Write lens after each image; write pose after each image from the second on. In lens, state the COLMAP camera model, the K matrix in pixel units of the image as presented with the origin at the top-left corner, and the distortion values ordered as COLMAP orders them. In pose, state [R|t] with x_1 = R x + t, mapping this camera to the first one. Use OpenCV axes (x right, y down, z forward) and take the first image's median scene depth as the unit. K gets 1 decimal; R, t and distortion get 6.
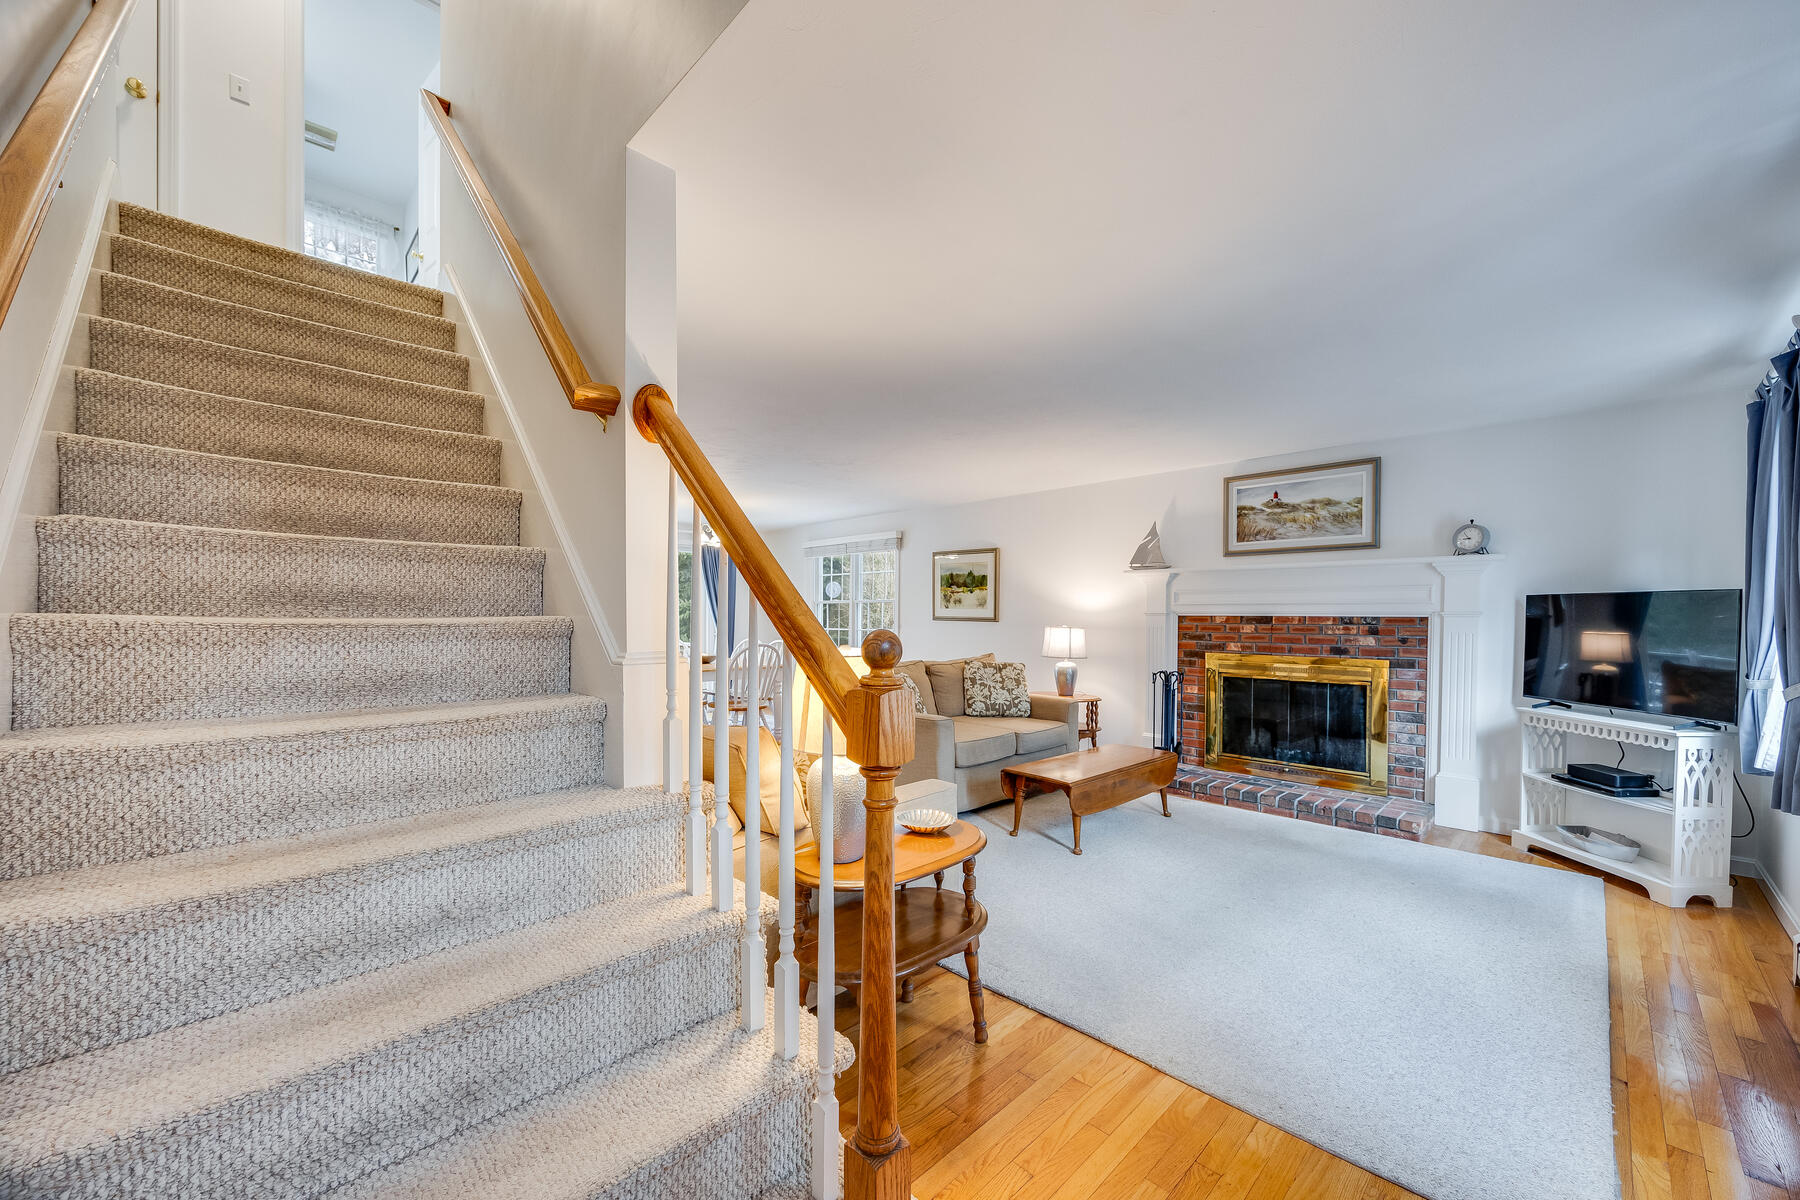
lens RADIAL K [[683.7, 0, 913.8], [0, 683.7, 628.8], [0, 0, 1]] dist [-0.005696, 0.001619]
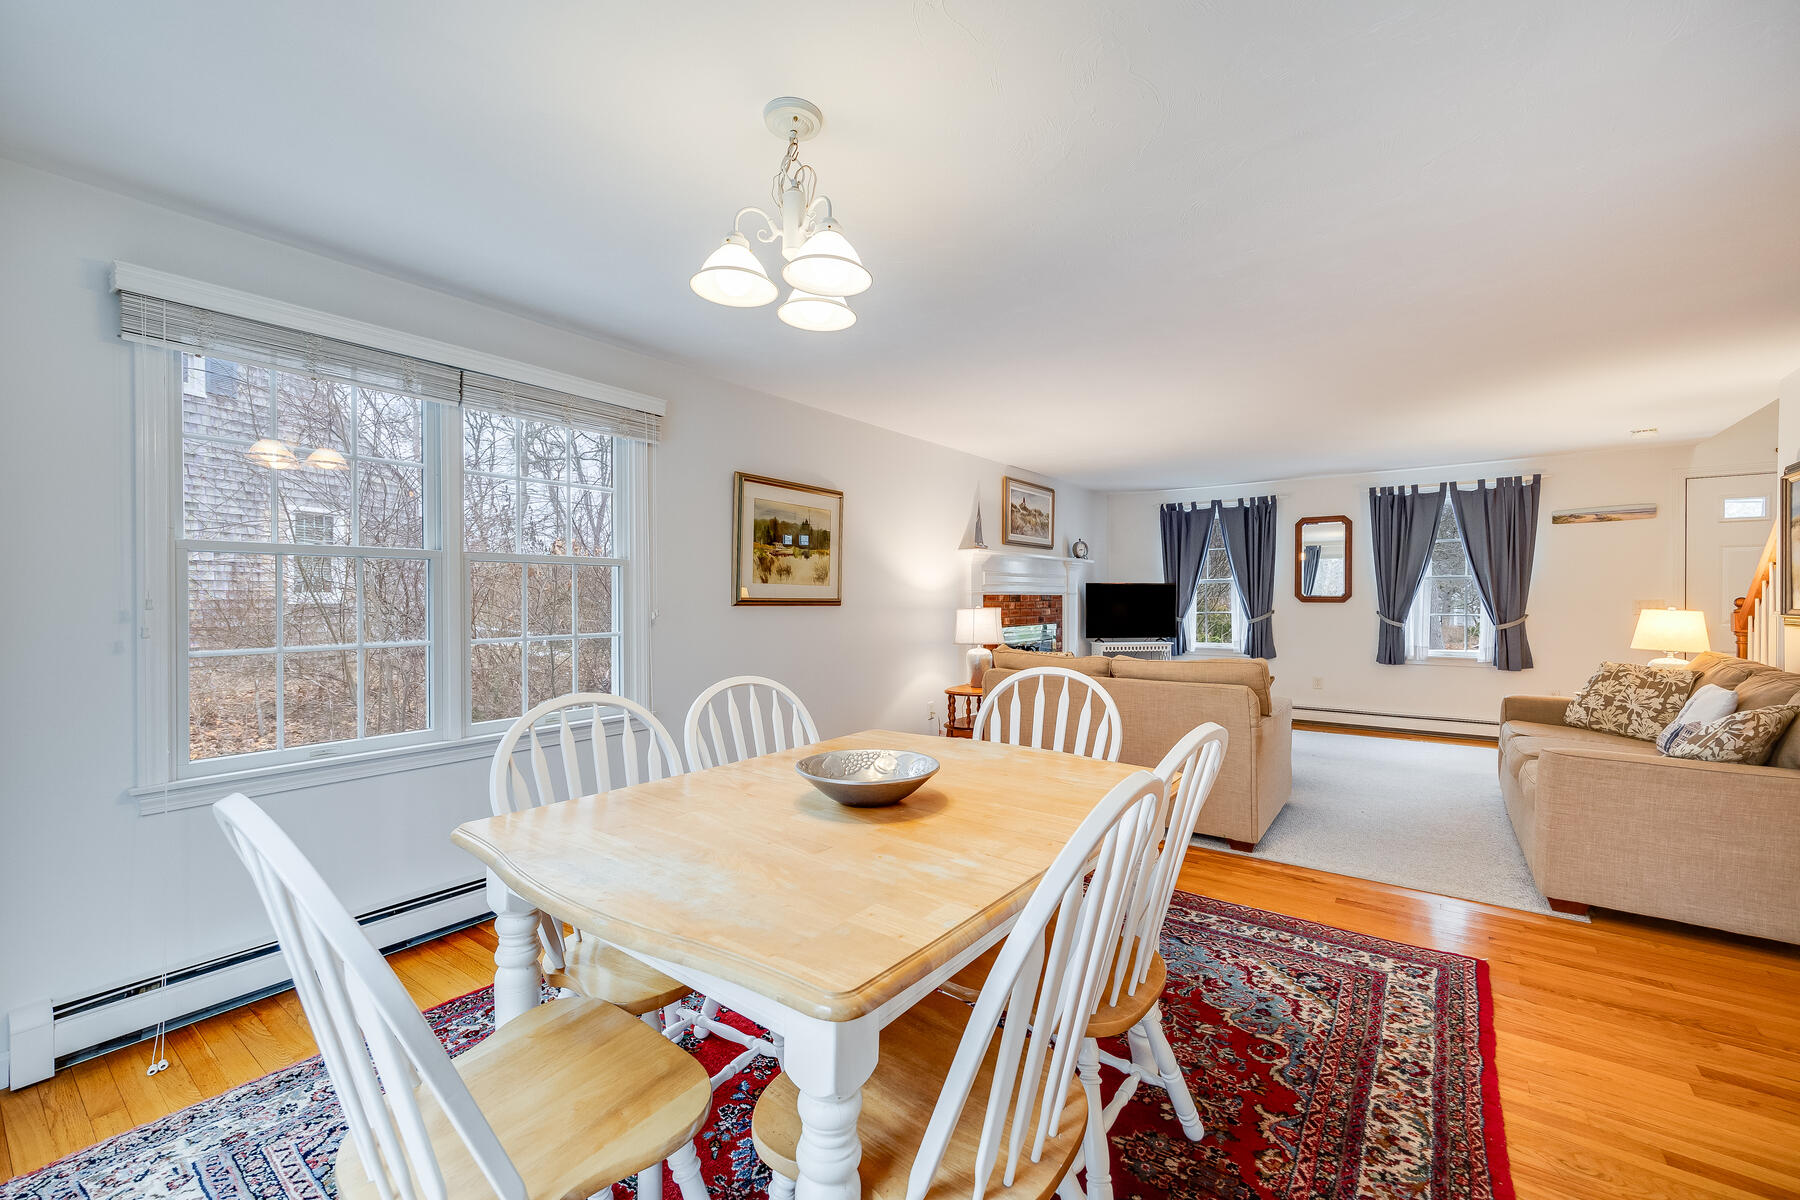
lens RADIAL K [[723.6, 0, 905.1], [0, 723.6, 603.5], [0, 0, 1]] dist [0.003312, 0.001544]
pose [[-0.153106, -0.012740, 0.988128, -0.806394], [0.021780, 0.999631, 0.016263, -0.031530], [-0.987970, 0.024012, -0.152771, 1.494331]]
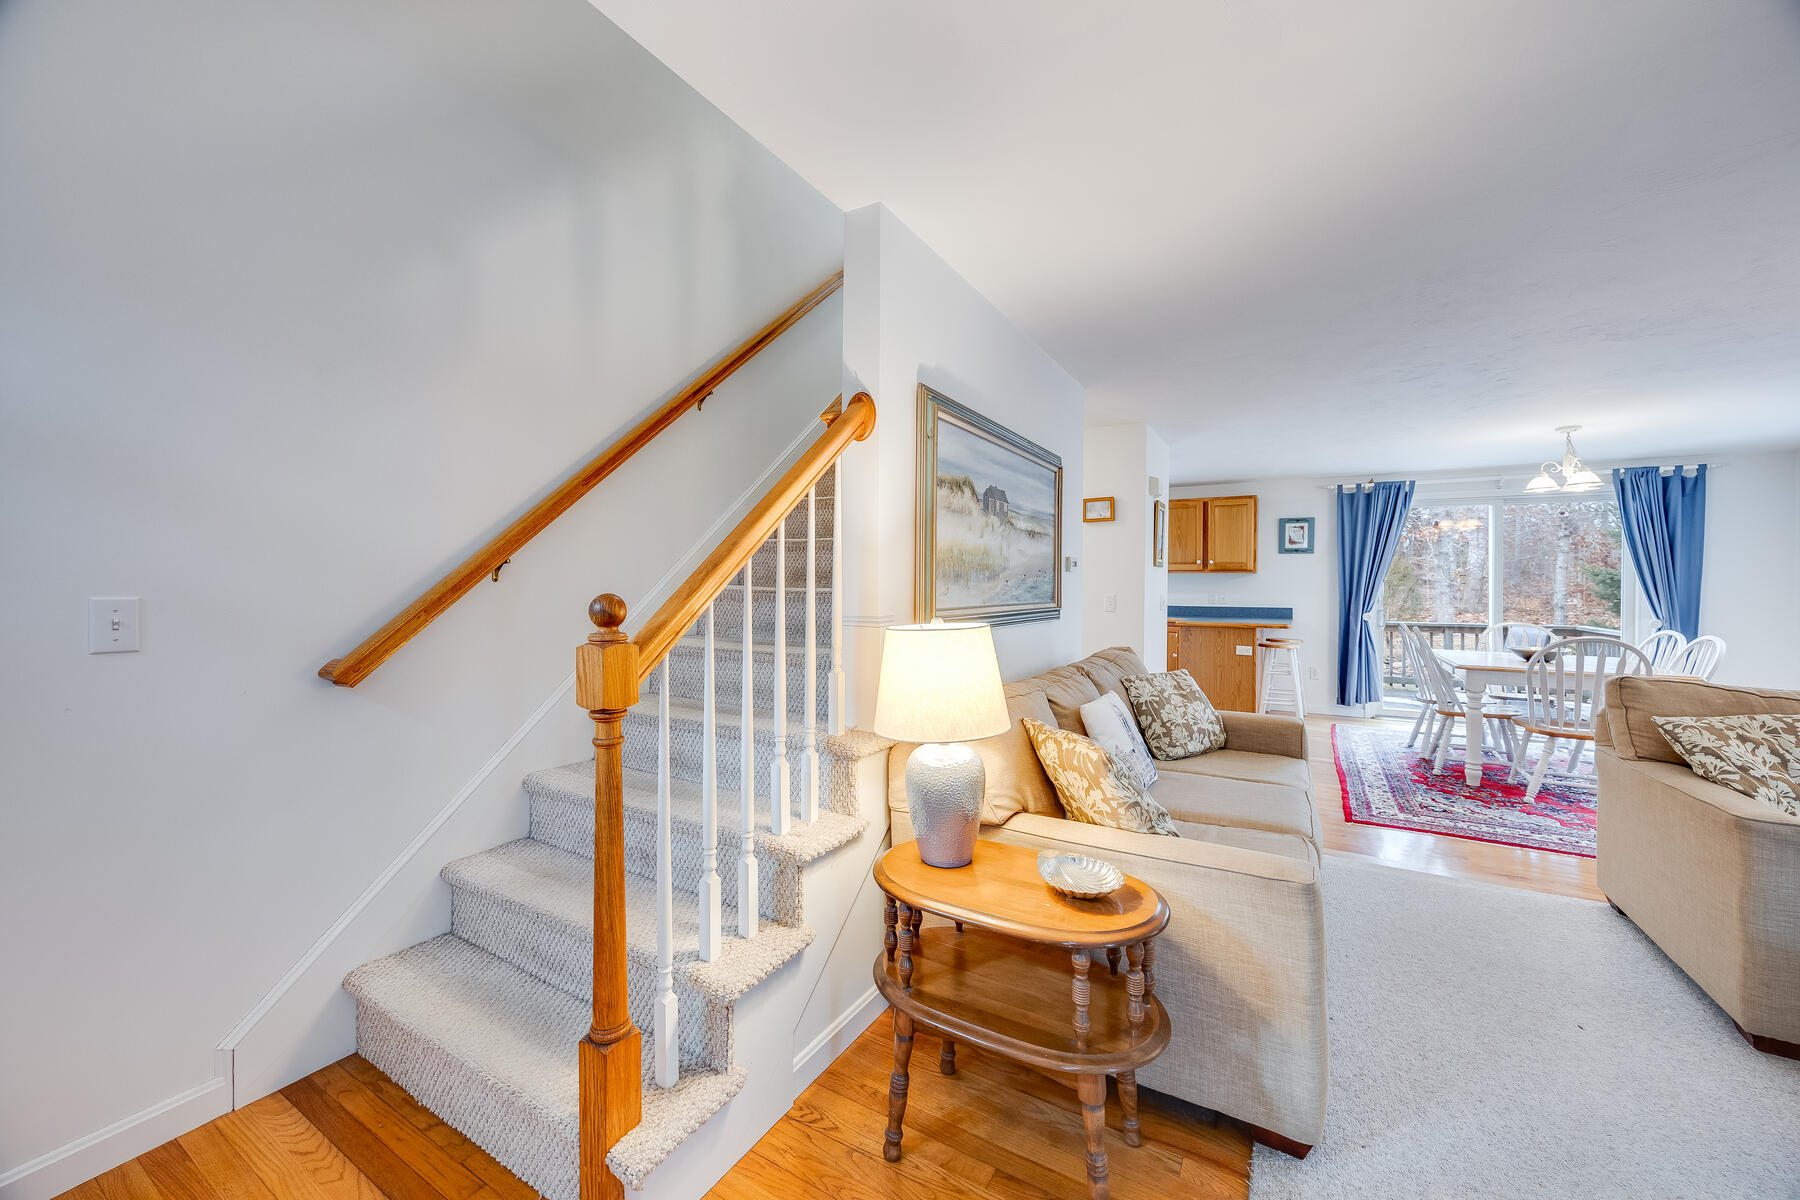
lens RADIAL K [[683.7, 0, 901.4], [0, 683.7, 591.5], [0, 0, 1]] dist [-0.005696, 0.001619]
pose [[0.255134, 0.005546, -0.966890, 0.292616], [-0.026489, 0.999648, -0.001256, -0.004256], [0.966543, 0.025932, 0.255191, 0.279054]]
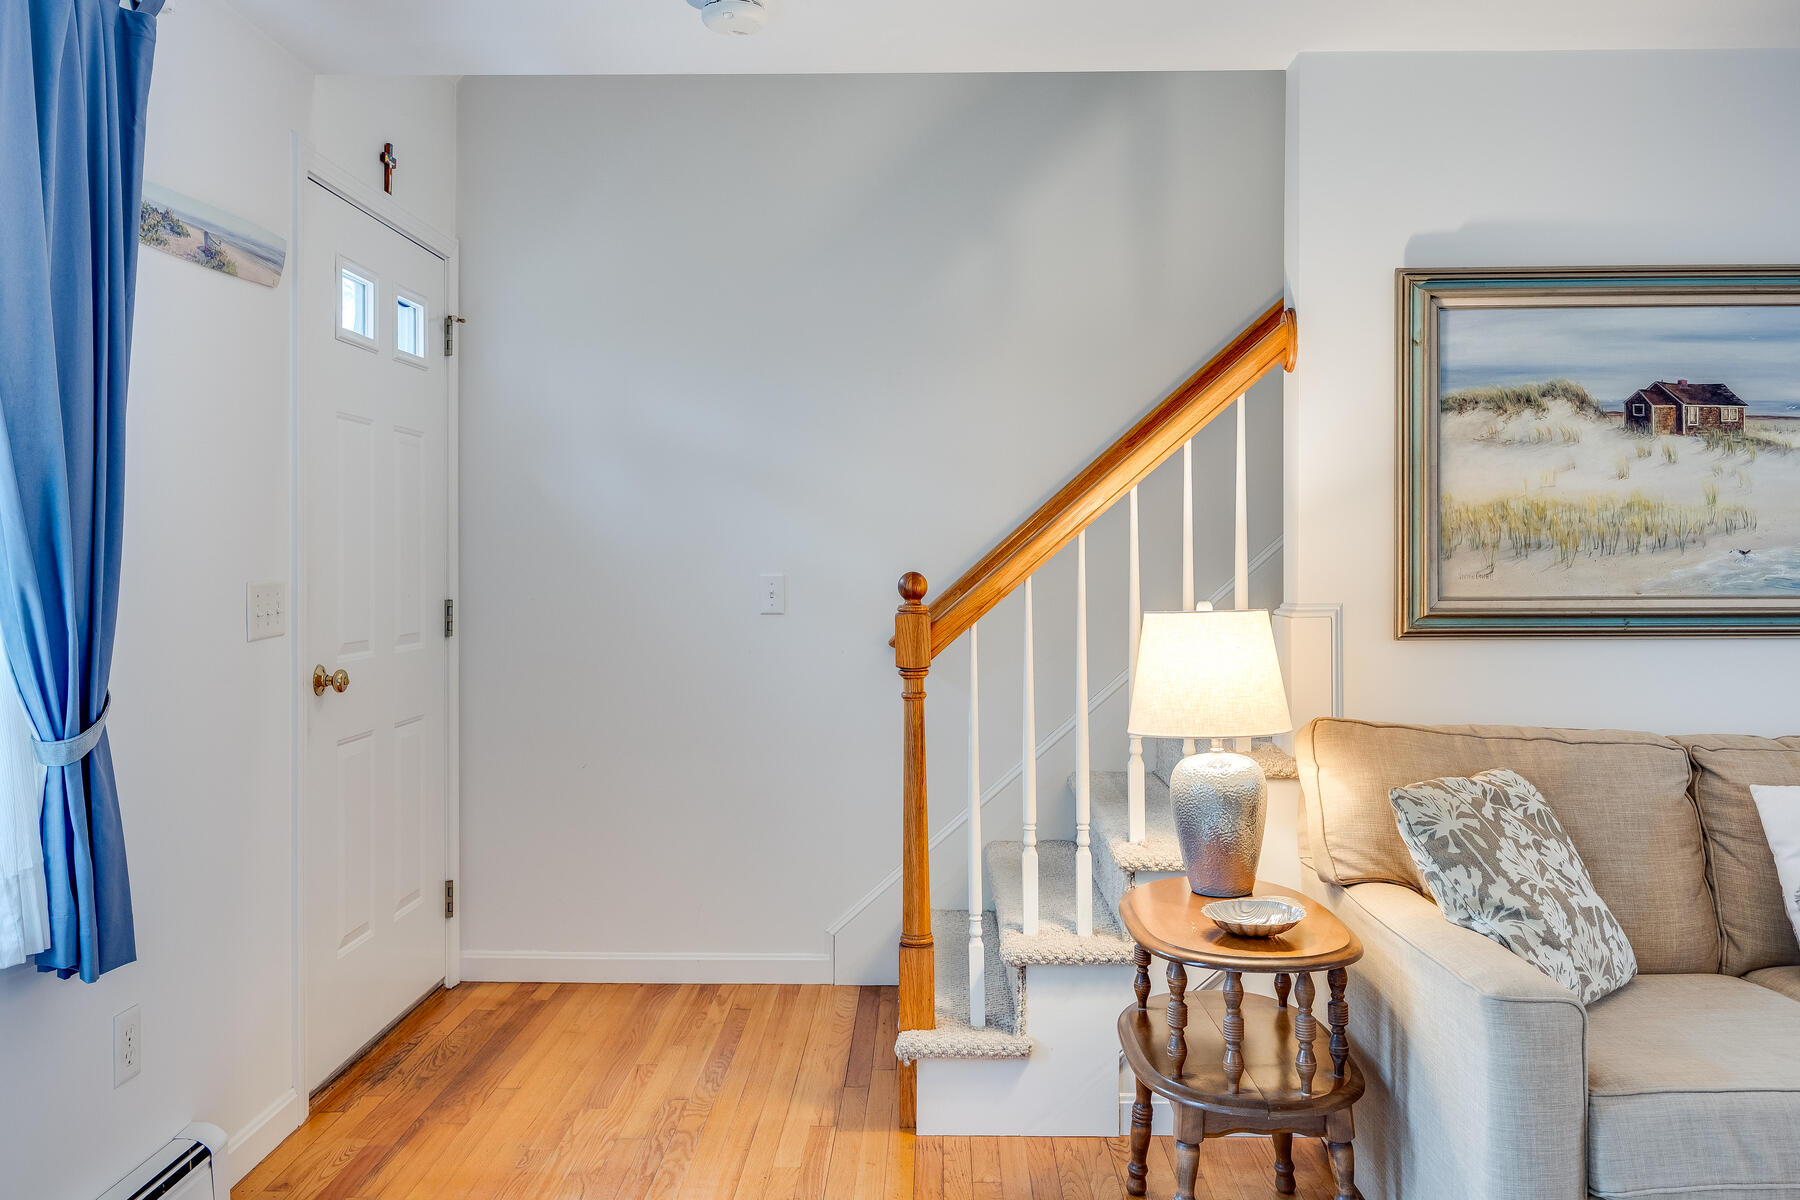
lens RADIAL K [[1466.9, 0, 899.1], [0, 1466.9, 580.3], [0, 0, 1]] dist [0.006086, 0.006375]
pose [[-0.719187, 0.008394, -0.694766, 0.495961], [-0.015772, 0.999472, 0.028402, -0.016825], [0.694638, 0.031384, -0.718675, 0.749851]]
